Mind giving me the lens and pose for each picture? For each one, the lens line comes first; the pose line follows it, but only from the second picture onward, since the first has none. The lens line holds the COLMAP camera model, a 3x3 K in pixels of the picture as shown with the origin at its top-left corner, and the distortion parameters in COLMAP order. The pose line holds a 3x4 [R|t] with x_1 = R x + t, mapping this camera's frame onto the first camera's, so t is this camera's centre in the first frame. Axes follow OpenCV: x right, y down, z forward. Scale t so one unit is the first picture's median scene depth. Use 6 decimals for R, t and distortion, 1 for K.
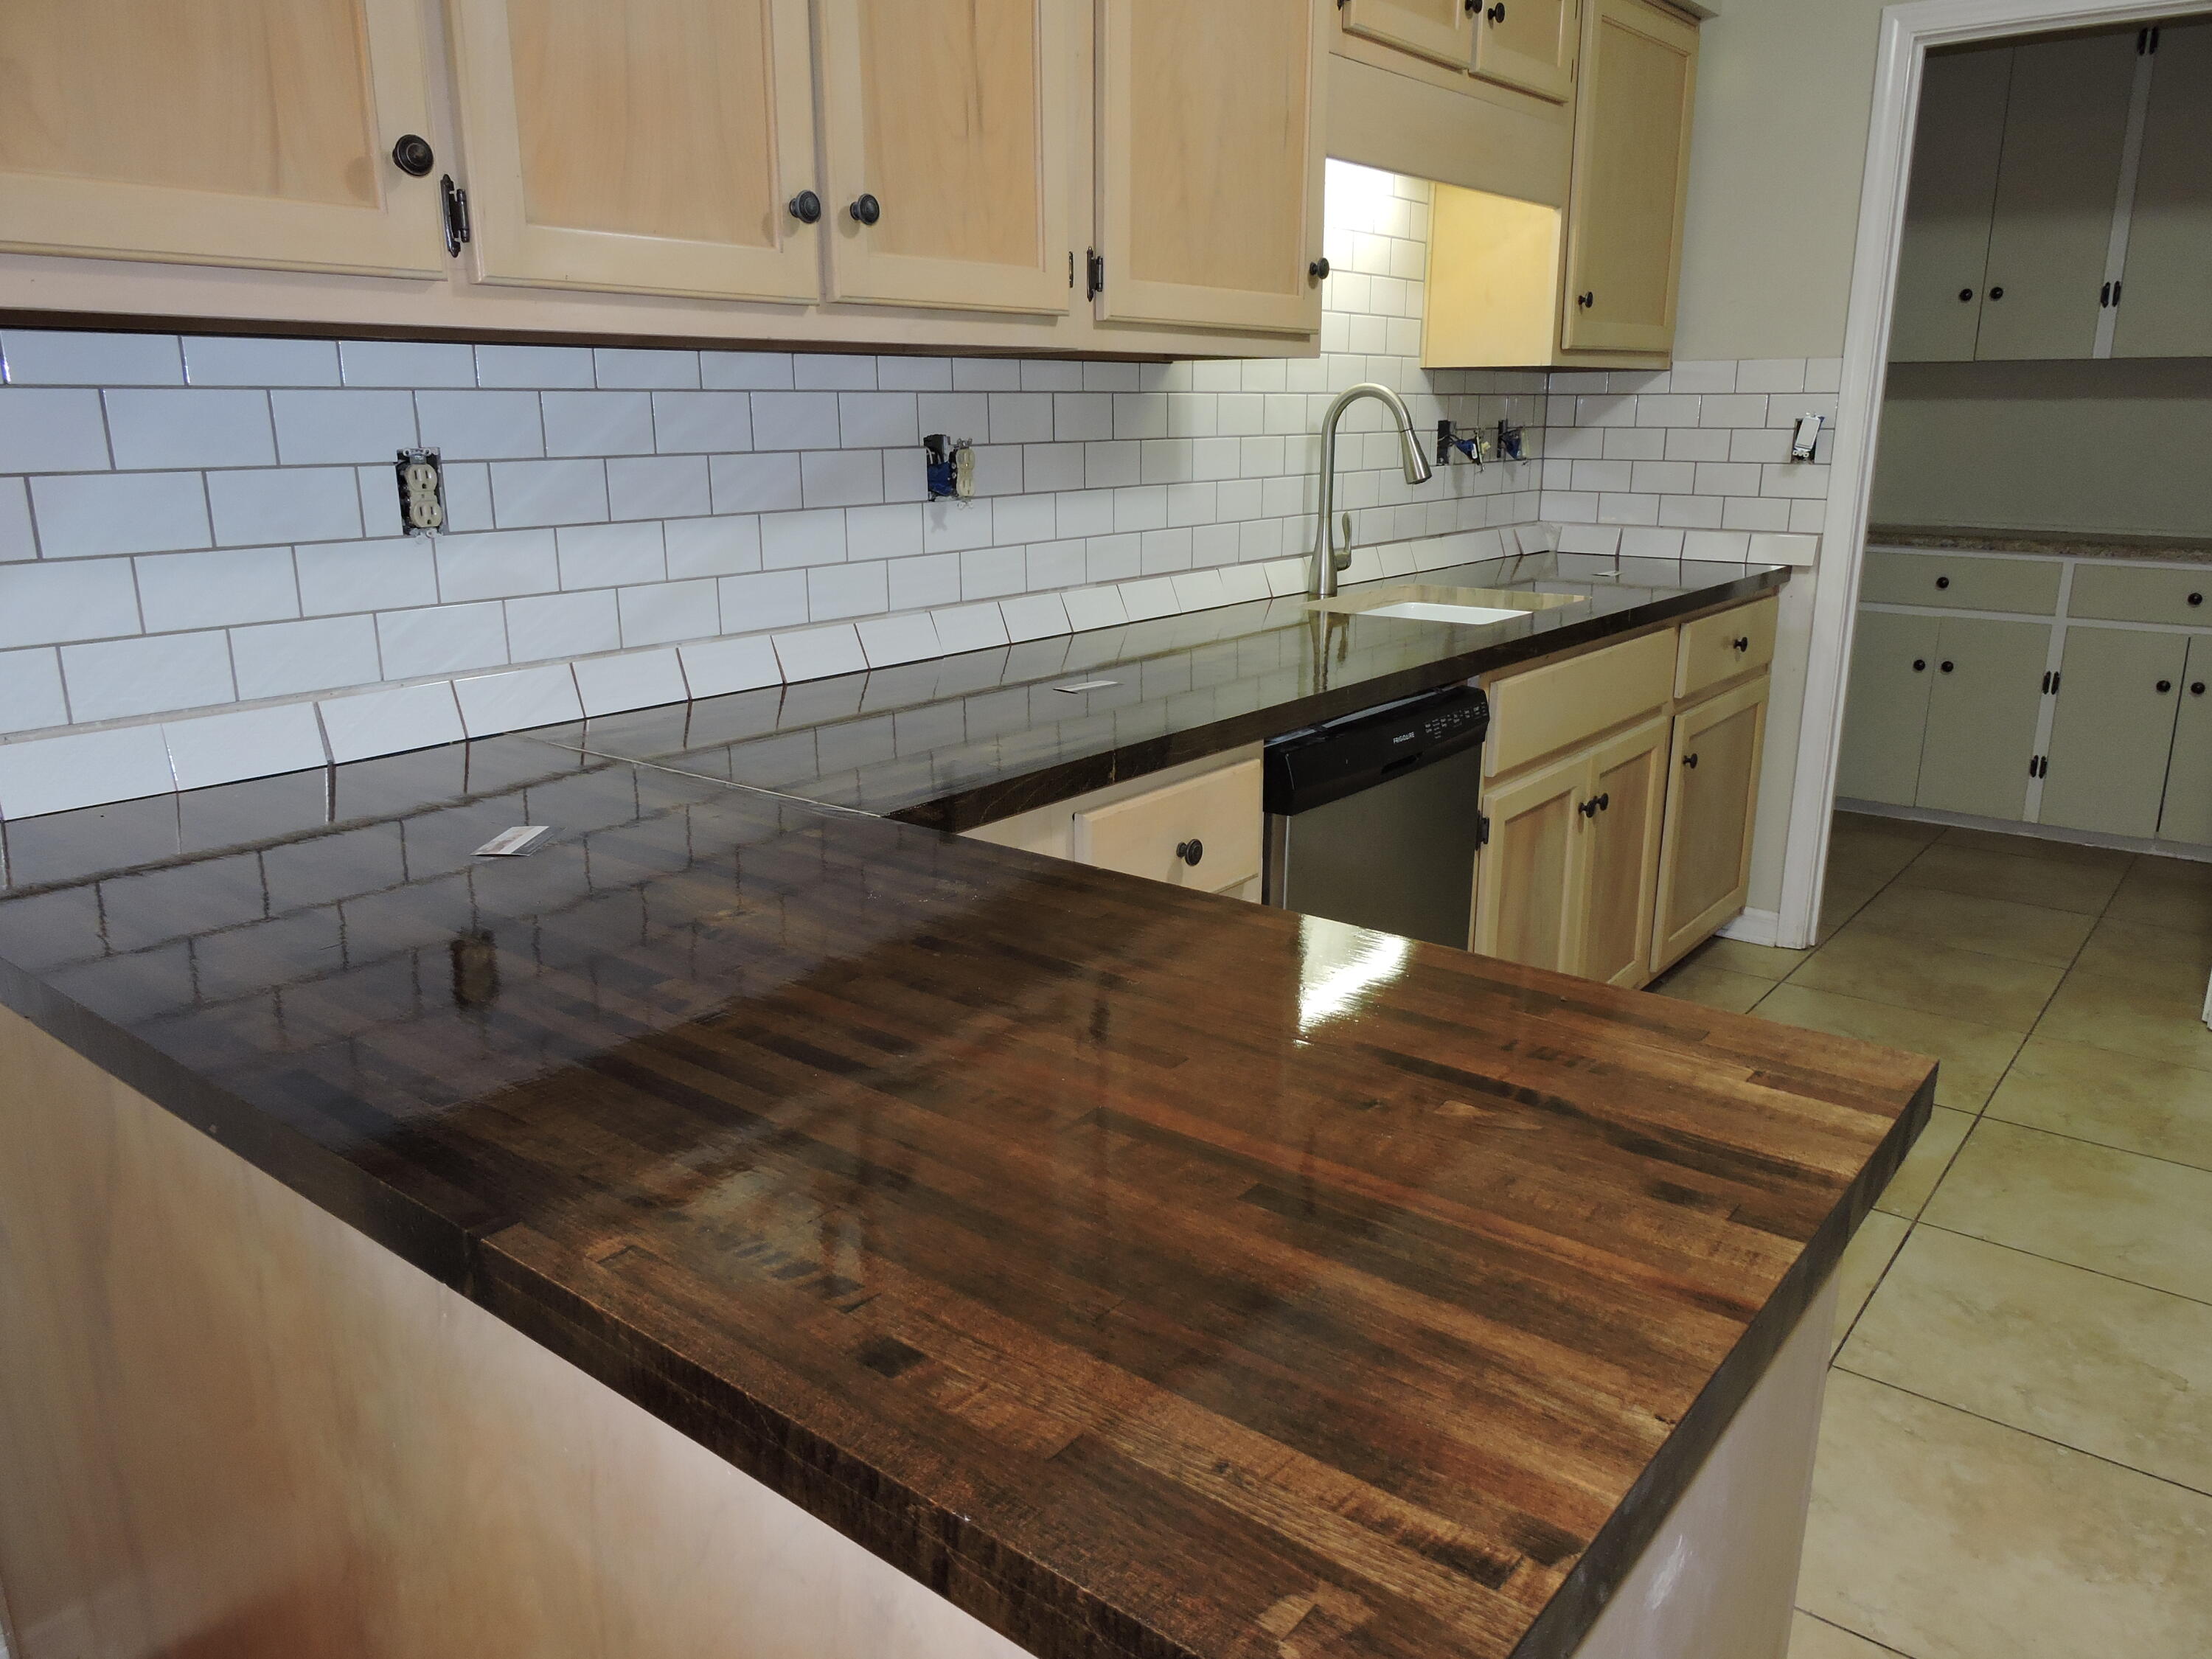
lens RADIAL K [[1580.8, 0, 1106.0], [0, 1580.8, 829.5], [0, 0, 1]] dist [-0.007205, -0.002402]
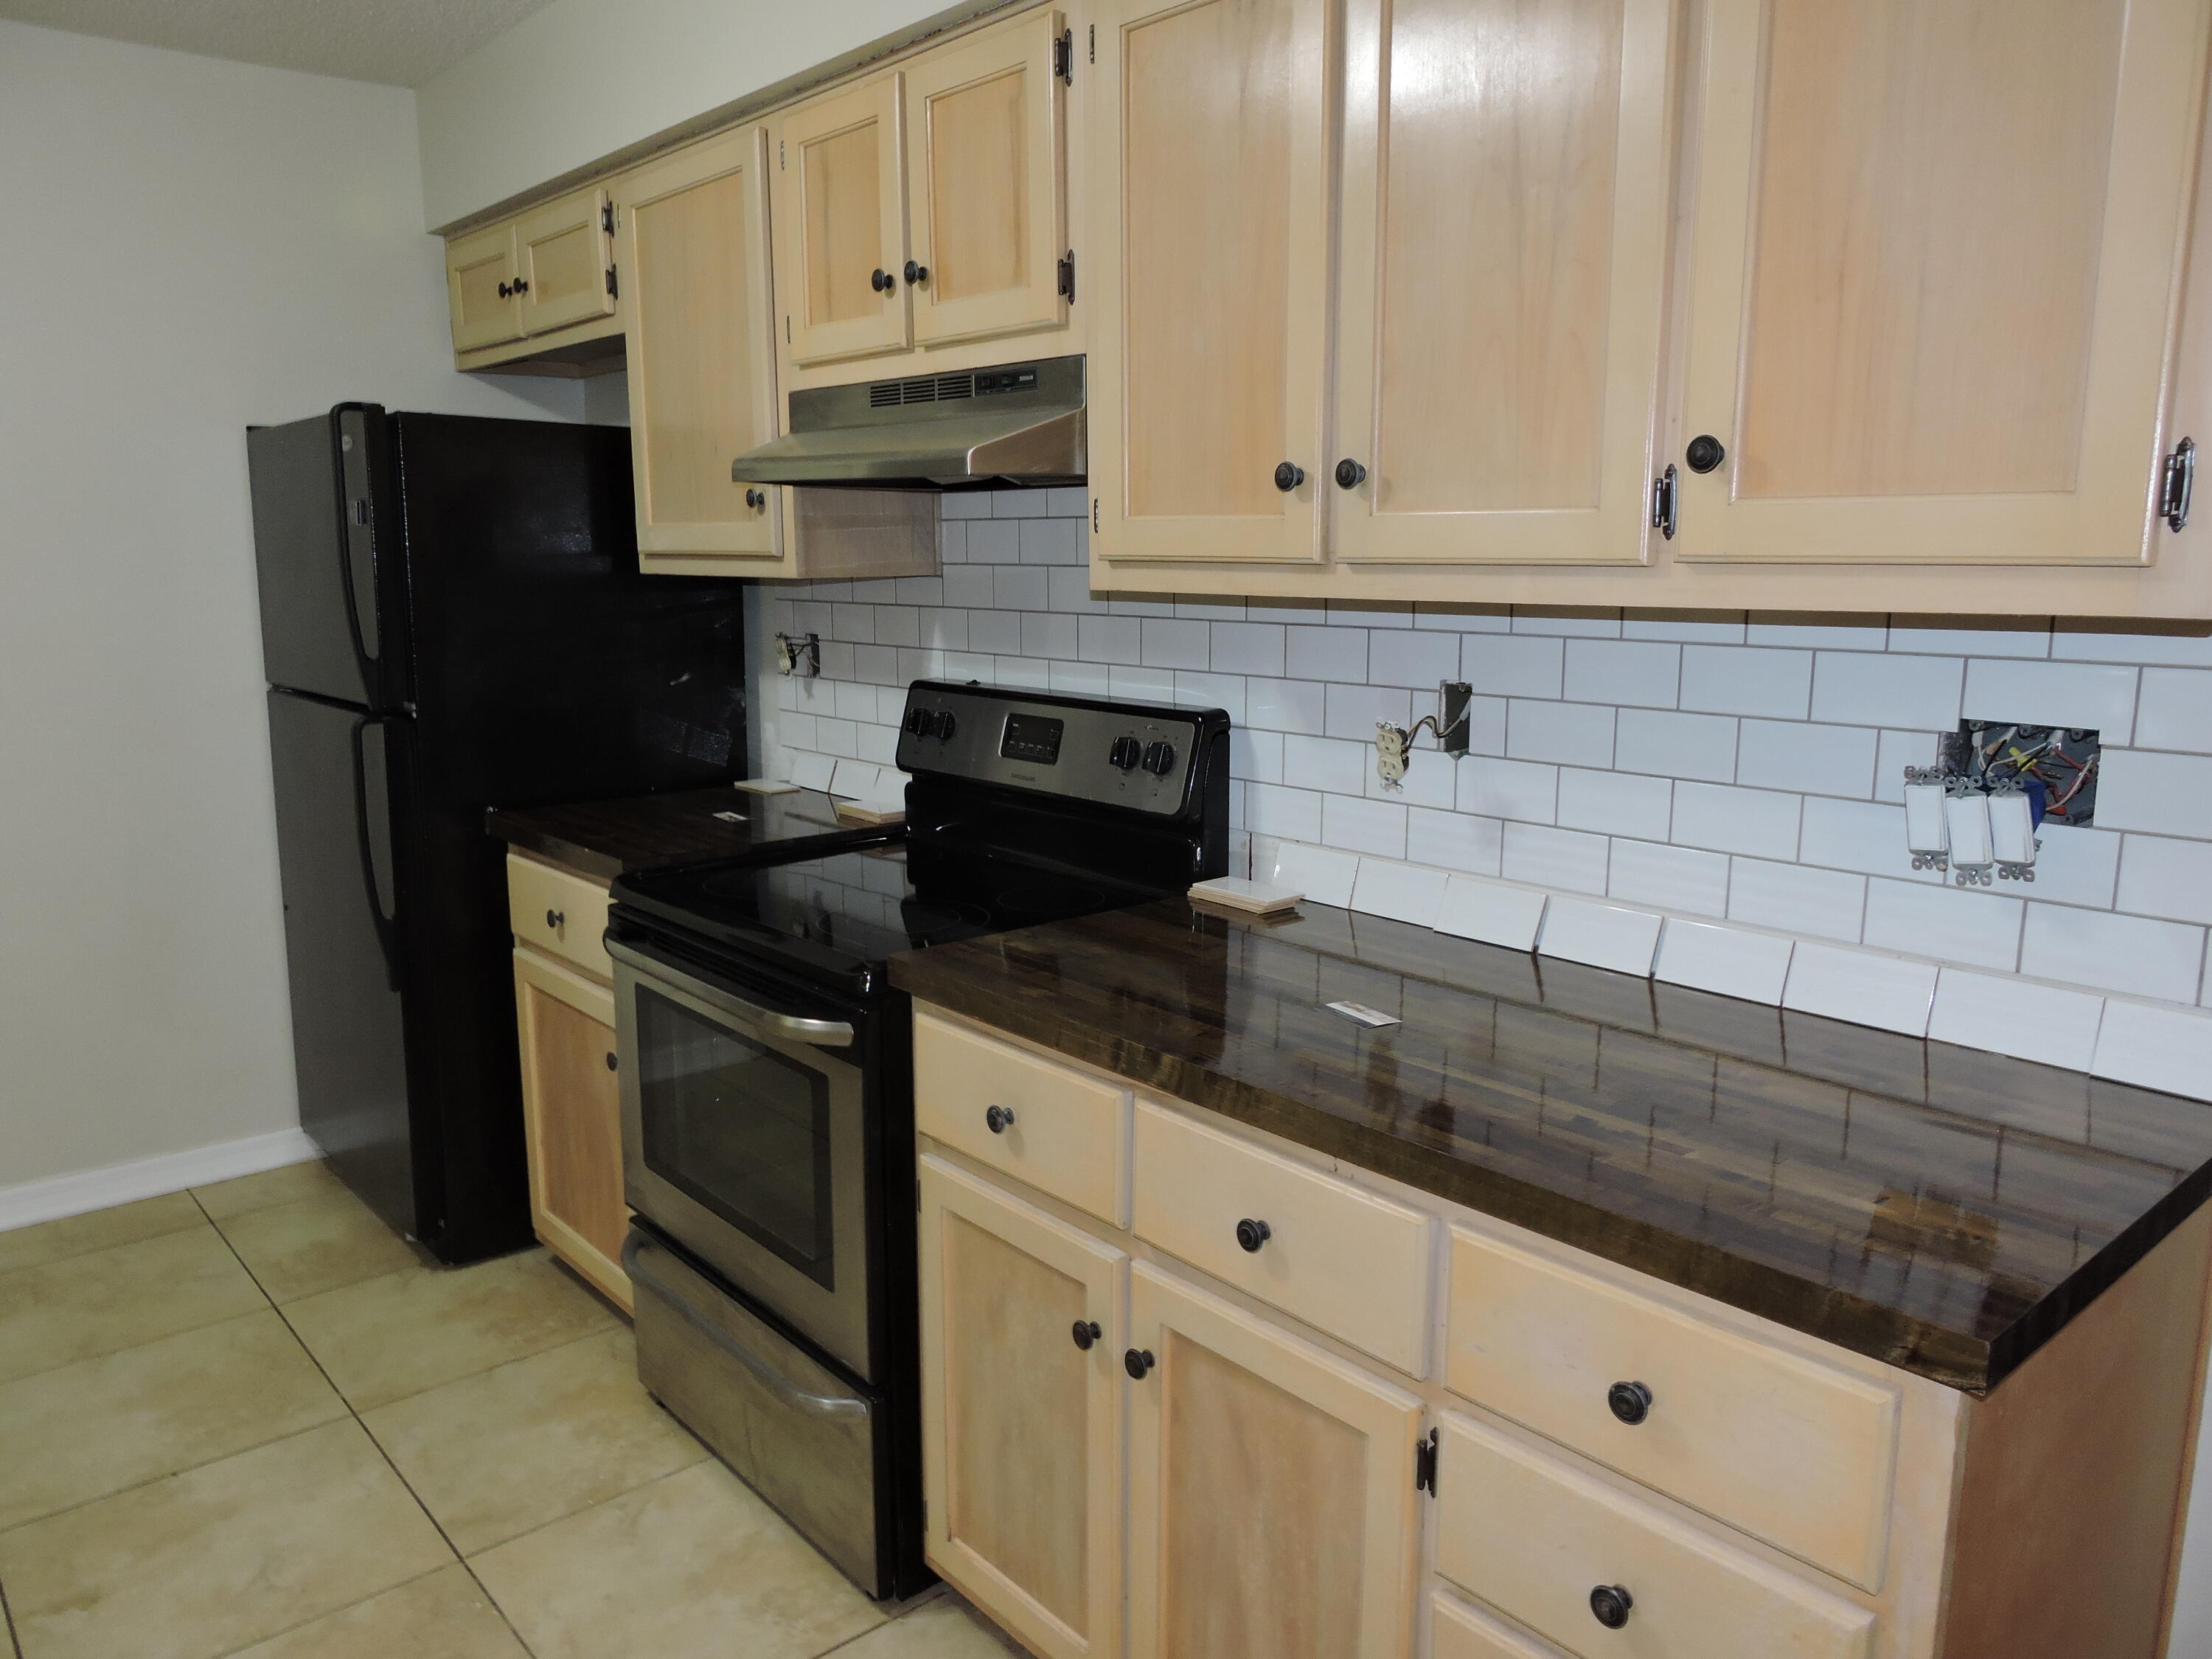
lens RADIAL K [[1580.8, 0, 1106.0], [0, 1580.8, 829.5], [0, 0, 1]] dist [-0.007205, -0.002402]
pose [[0.015966, 0.146345, -0.989105, 0.580390], [-0.328530, 0.935075, 0.133048, -0.154002], [0.944358, 0.322827, 0.063008, 0.518496]]
